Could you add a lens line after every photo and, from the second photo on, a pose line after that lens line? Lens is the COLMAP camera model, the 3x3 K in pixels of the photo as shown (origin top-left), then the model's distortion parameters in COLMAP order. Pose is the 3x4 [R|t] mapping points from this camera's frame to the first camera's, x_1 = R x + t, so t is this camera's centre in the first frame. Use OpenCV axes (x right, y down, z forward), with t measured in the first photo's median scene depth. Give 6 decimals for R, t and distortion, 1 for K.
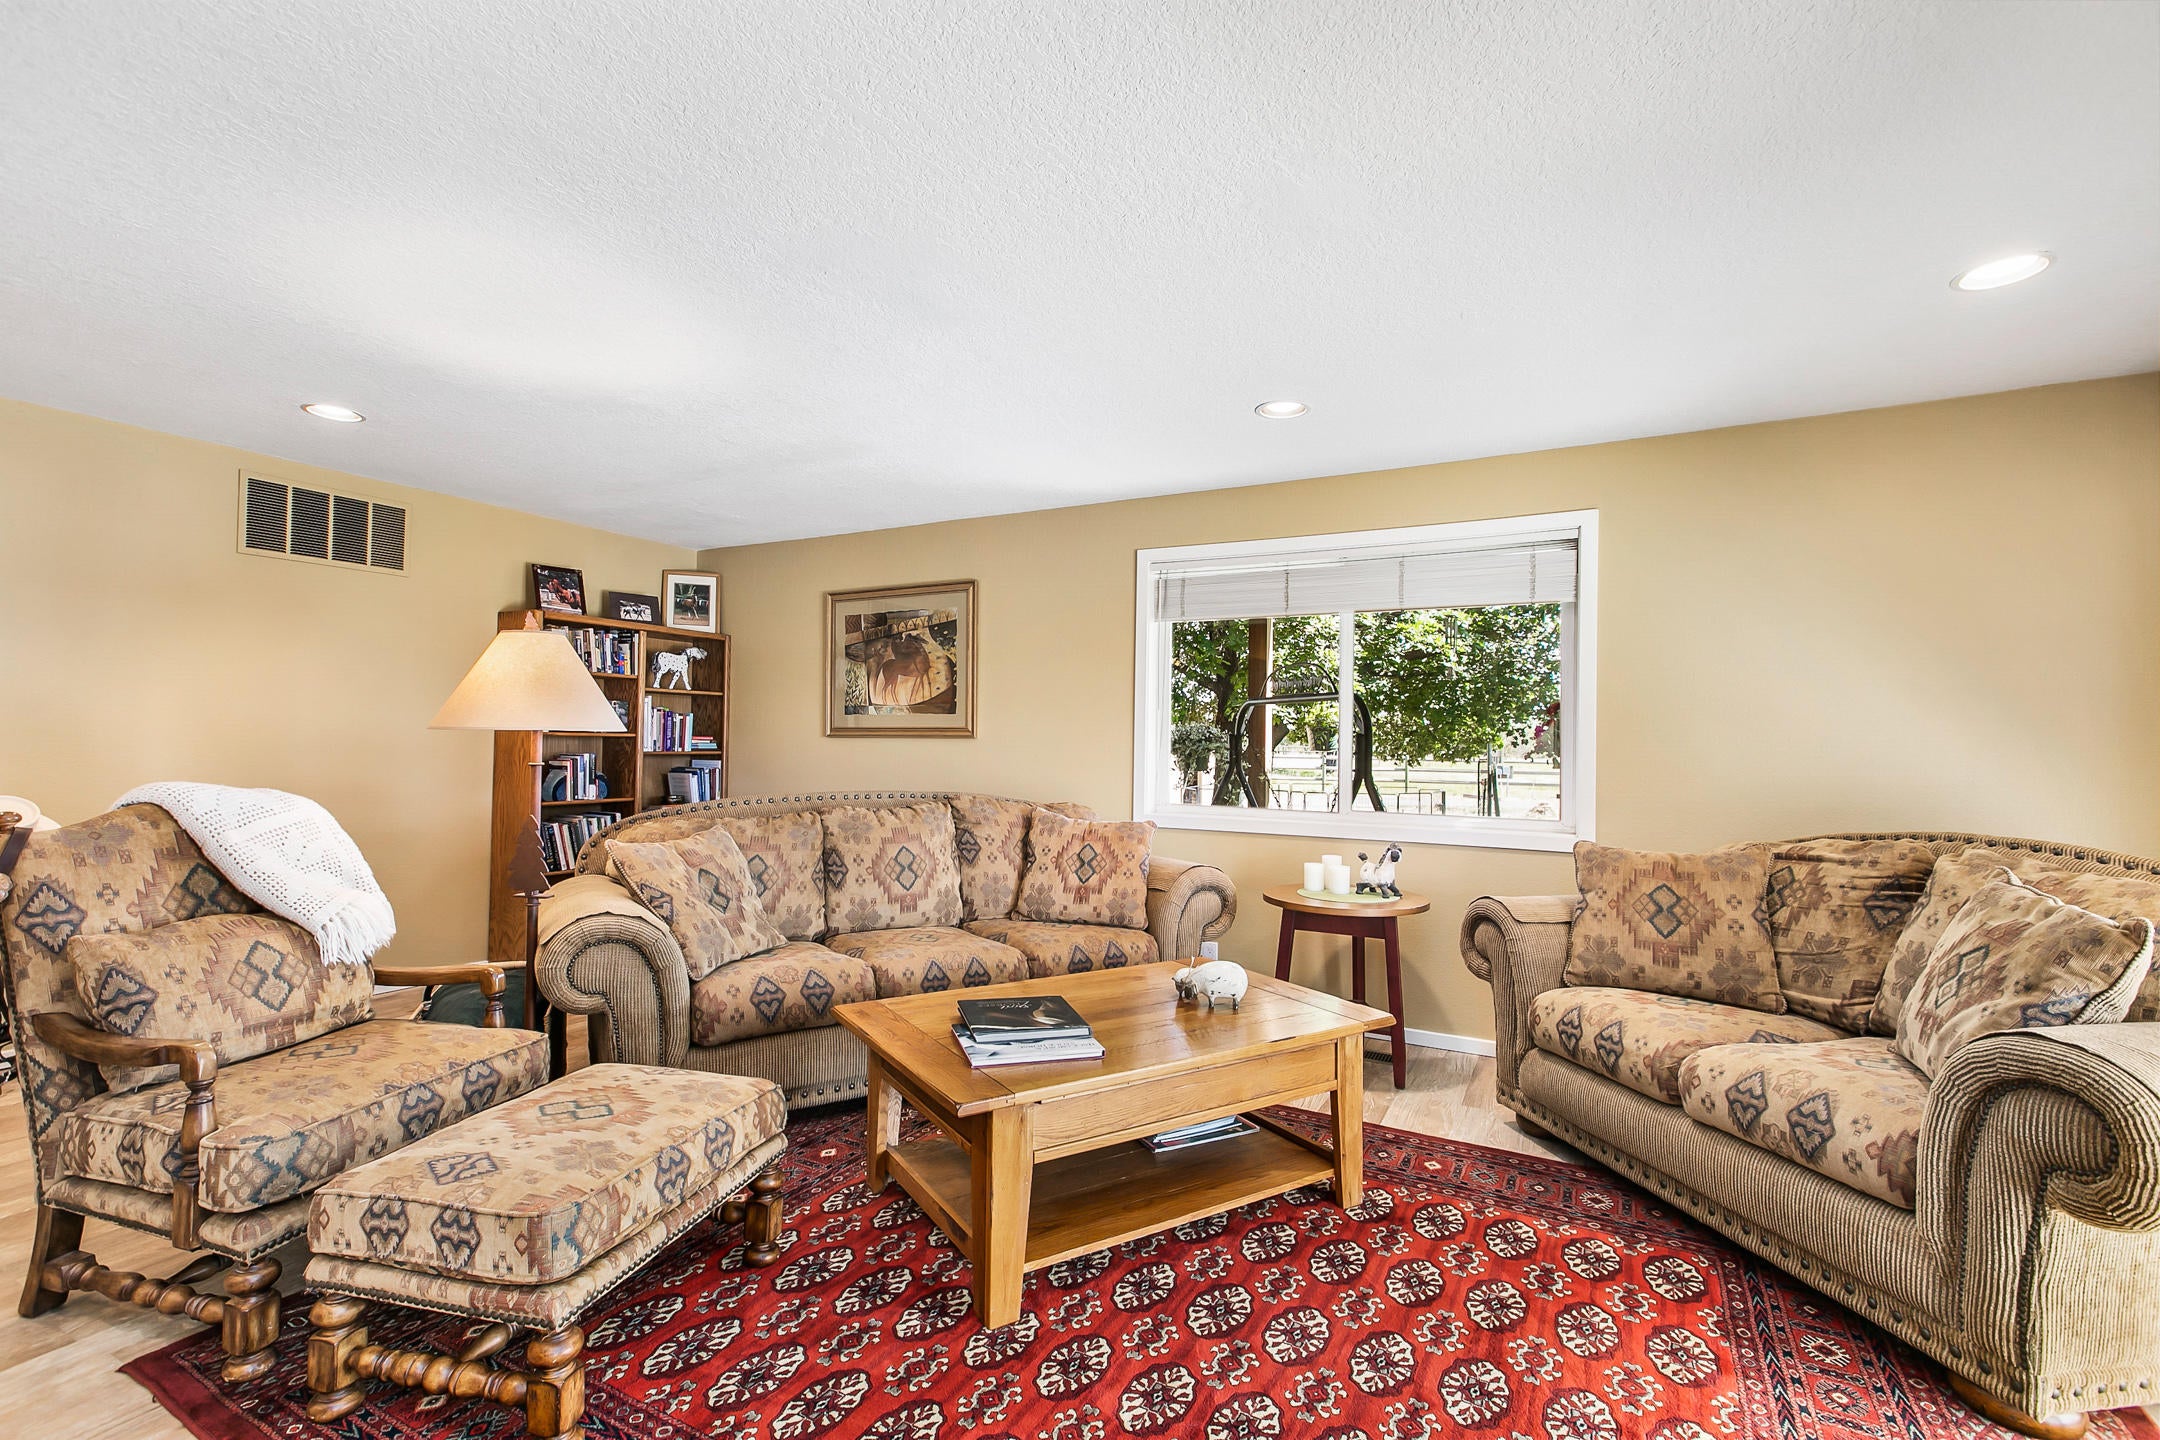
lens RADIAL K [[977.2, 0, 1077.6], [0, 977.2, 728.6], [0, 0, 1]] dist [-0.000464, -0.000022]
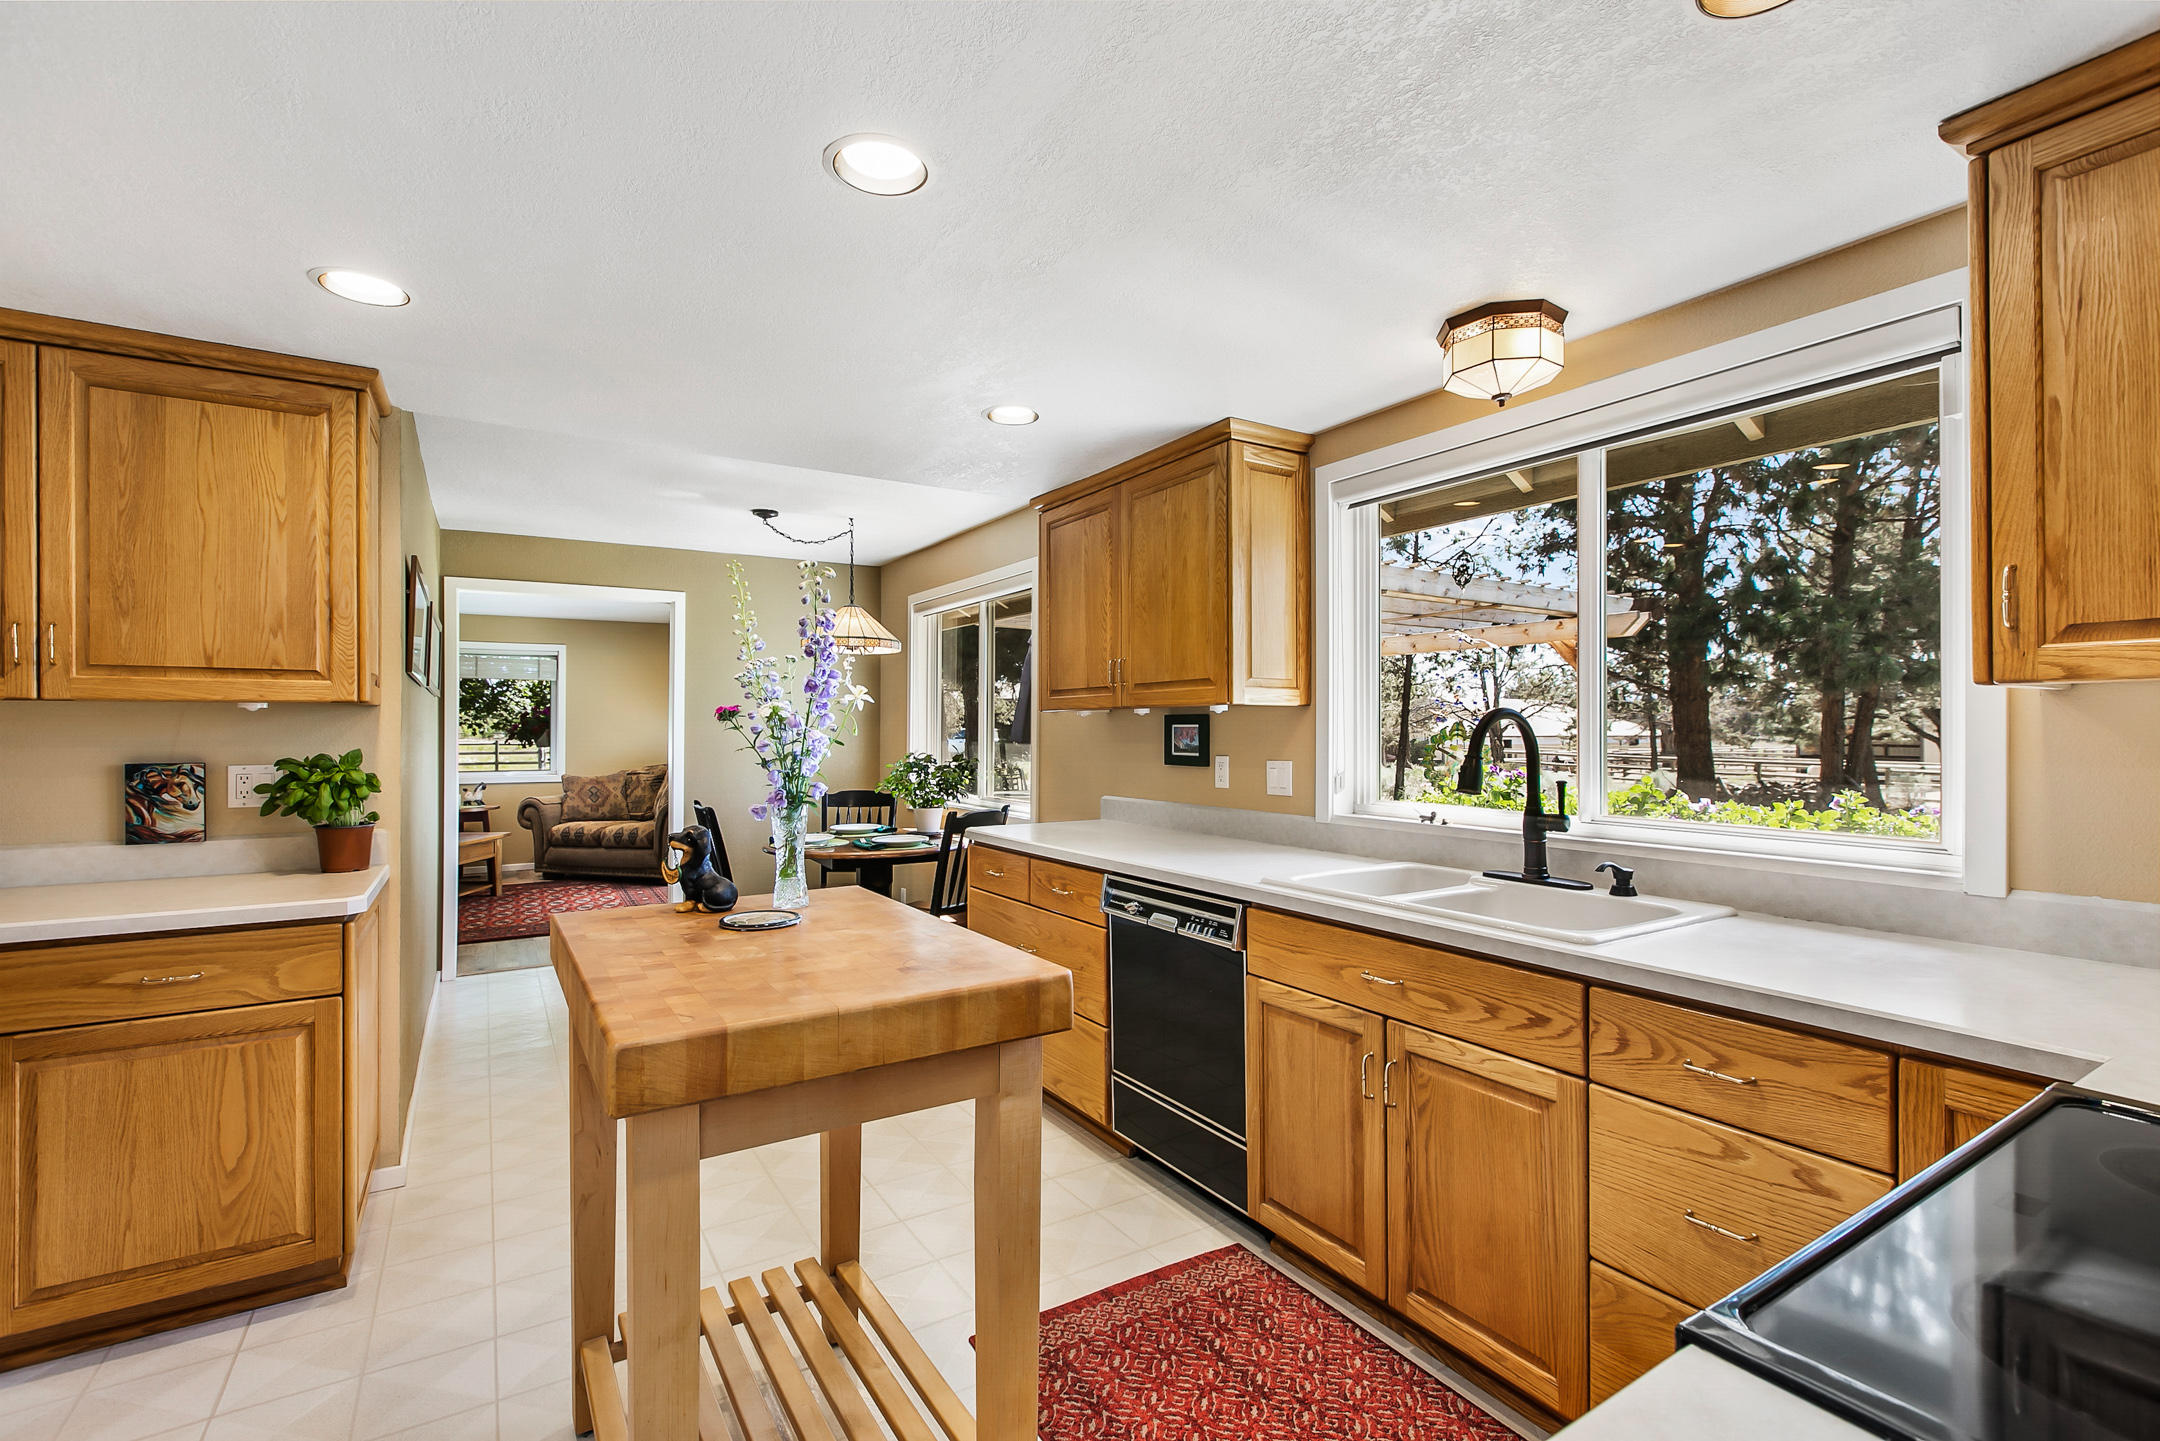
lens RADIAL K [[962.8, 0, 1078.4], [0, 962.8, 720.0], [0, 0, 1]] dist [-0.001445, -0.000058]
pose [[0.505835, -0.006592, 0.862605, -1.251976], [-0.007511, 0.999899, 0.012045, -0.094296], [-0.862598, -0.012572, 0.505735, -1.861060]]
